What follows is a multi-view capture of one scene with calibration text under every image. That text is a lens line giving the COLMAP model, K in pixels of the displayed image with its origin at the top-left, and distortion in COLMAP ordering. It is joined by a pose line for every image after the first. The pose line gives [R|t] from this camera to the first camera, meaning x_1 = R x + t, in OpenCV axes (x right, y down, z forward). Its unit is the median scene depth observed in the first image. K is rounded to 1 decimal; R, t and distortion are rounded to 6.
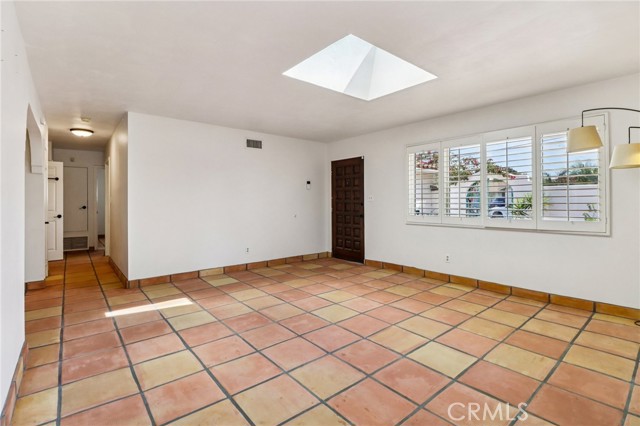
lens RADIAL K [[299.9, 0, 326.5], [0, 299.9, 208.8], [0, 0, 1]] dist [-0.001470, -0.005913]
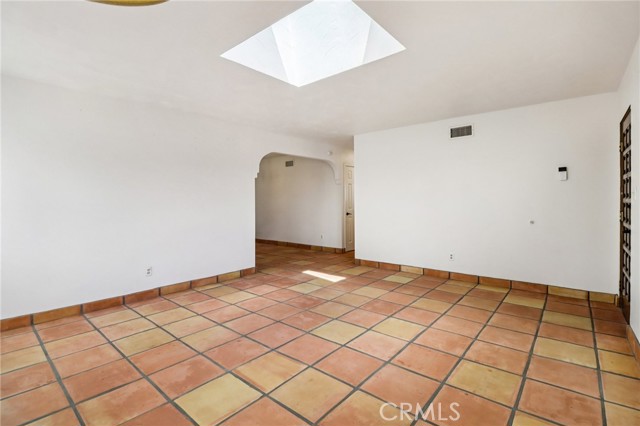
lens RADIAL K [[299.9, 0, 326.7], [0, 299.9, 208.6], [0, 0, 1]] dist [-0.001470, -0.005913]
pose [[0.172349, 0.025870, -0.984696, 0.876801], [-0.016308, 0.999593, 0.023407, -0.026106], [0.984901, 0.012025, 0.172701, 0.823170]]
